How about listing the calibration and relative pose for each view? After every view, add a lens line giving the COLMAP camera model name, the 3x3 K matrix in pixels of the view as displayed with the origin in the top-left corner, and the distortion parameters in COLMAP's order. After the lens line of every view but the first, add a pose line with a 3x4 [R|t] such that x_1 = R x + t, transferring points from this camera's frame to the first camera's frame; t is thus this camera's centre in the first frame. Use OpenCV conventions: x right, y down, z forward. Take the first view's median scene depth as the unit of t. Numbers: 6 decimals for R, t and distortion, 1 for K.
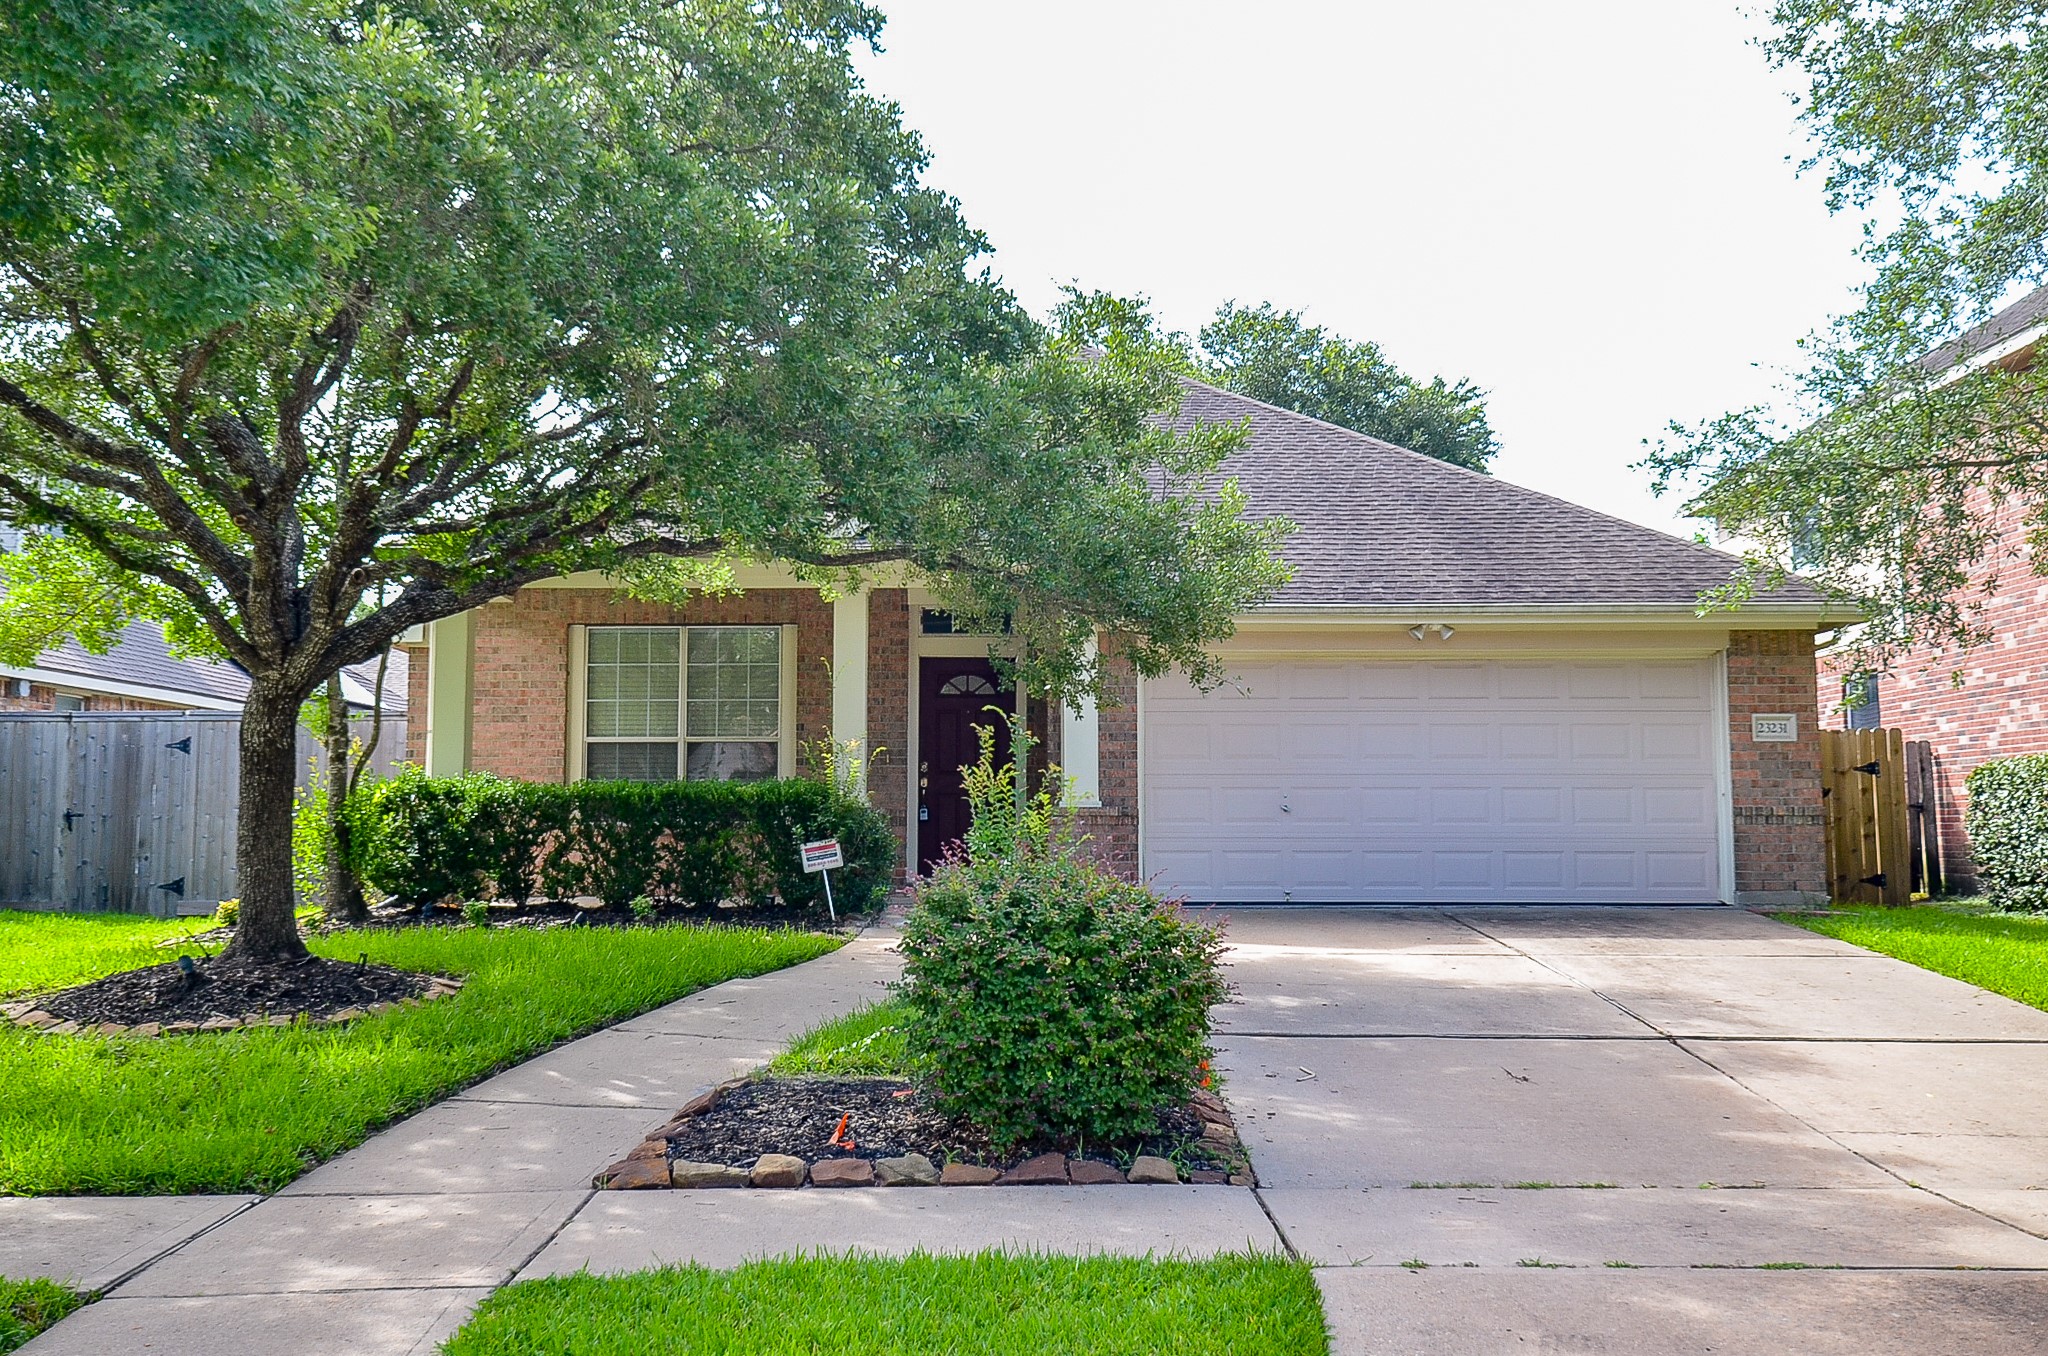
lens RADIAL K [[1929.0, 0, 1032.2], [0, 1929.0, 670.9], [0, 0, 1]] dist [0.007590, 0.013311]
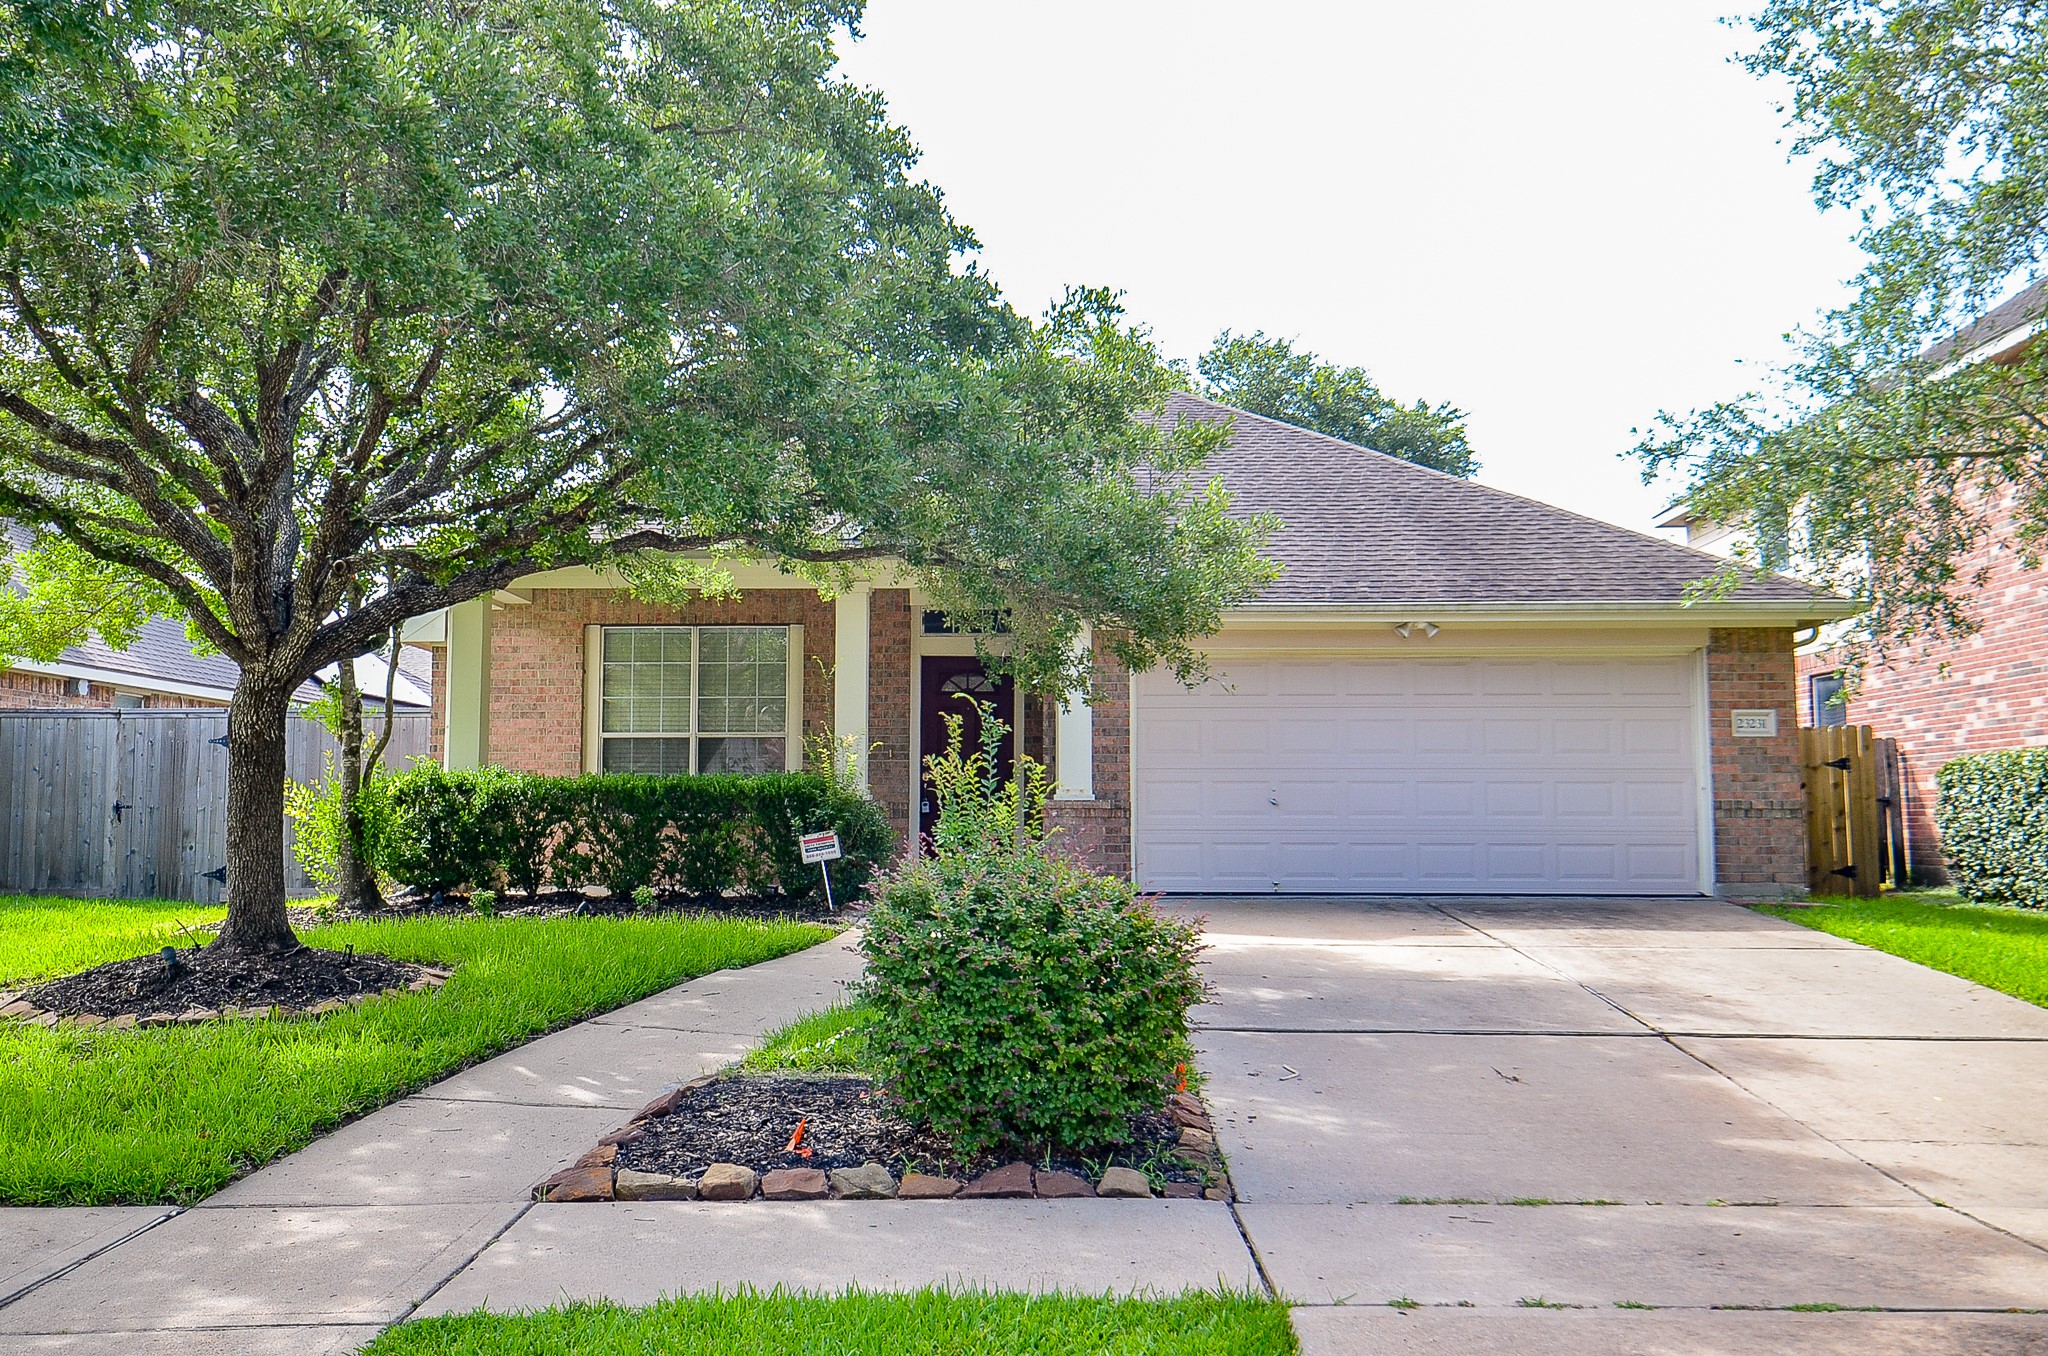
lens RADIAL K [[1746.9, 0, 1012.6], [0, 1746.9, 683.7], [0, 0, 1]] dist [0.009485, 0.000749]
pose [[0.999766, -0.000384, -0.021632, 0.012262], [0.000454, 0.999995, 0.003200, 0.005378], [0.021631, -0.003209, 0.999761, 0.066232]]
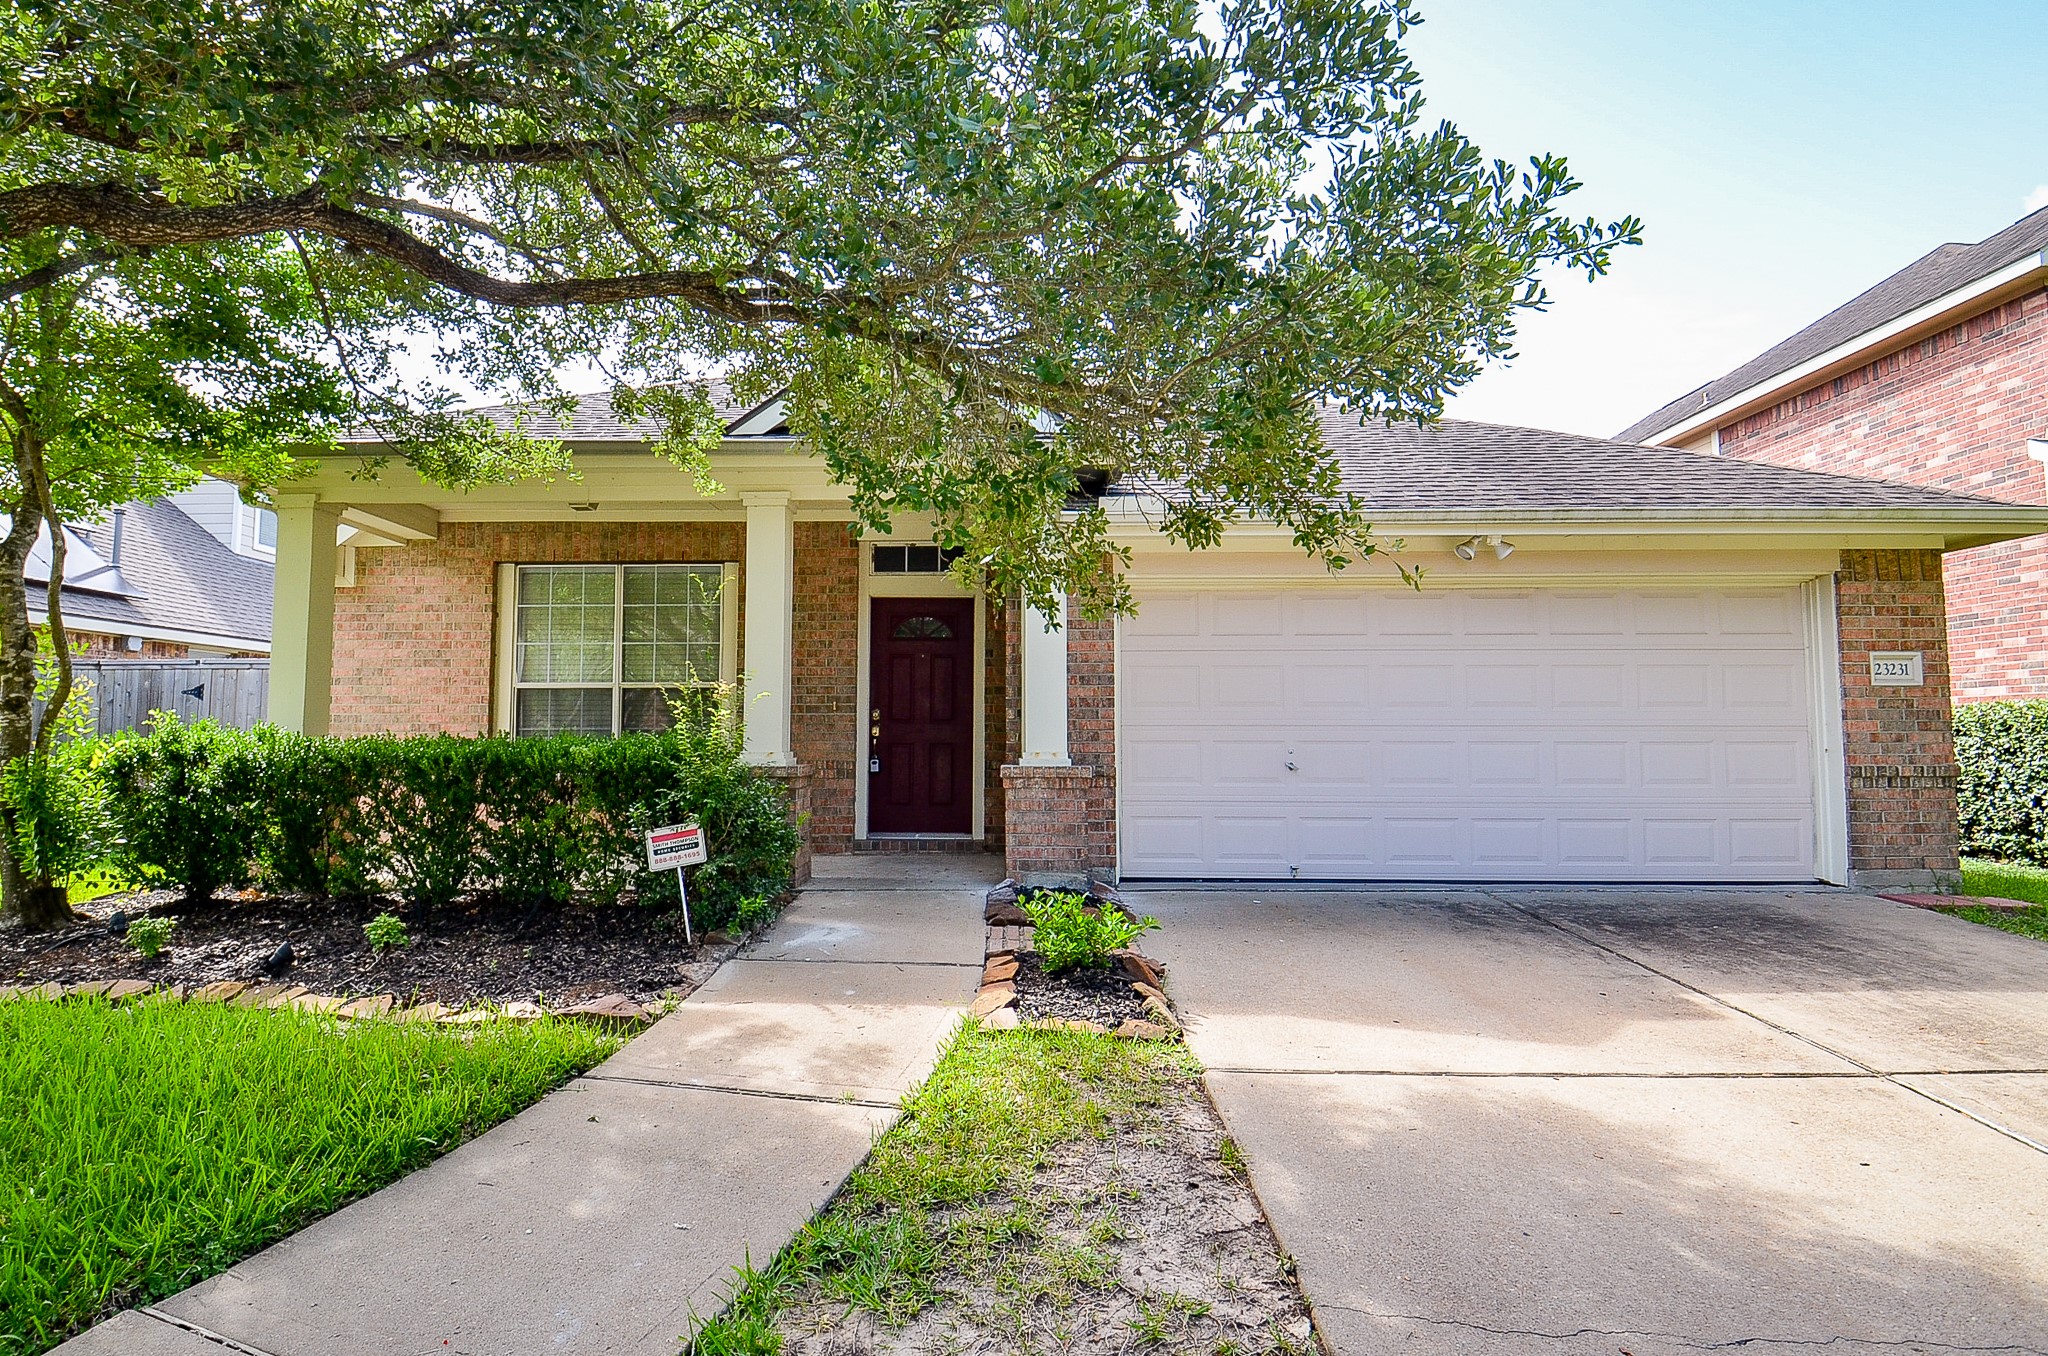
lens RADIAL K [[940.2, 0, 981.4], [0, 940.2, 685.8], [0, 0, 1]] dist [-0.033976, -0.000080]
pose [[0.999464, 0.000136, -0.032741, 0.011005], [0.000747, 0.999637, 0.026934, 0.026049], [0.032733, -0.026944, 0.999101, 0.605749]]
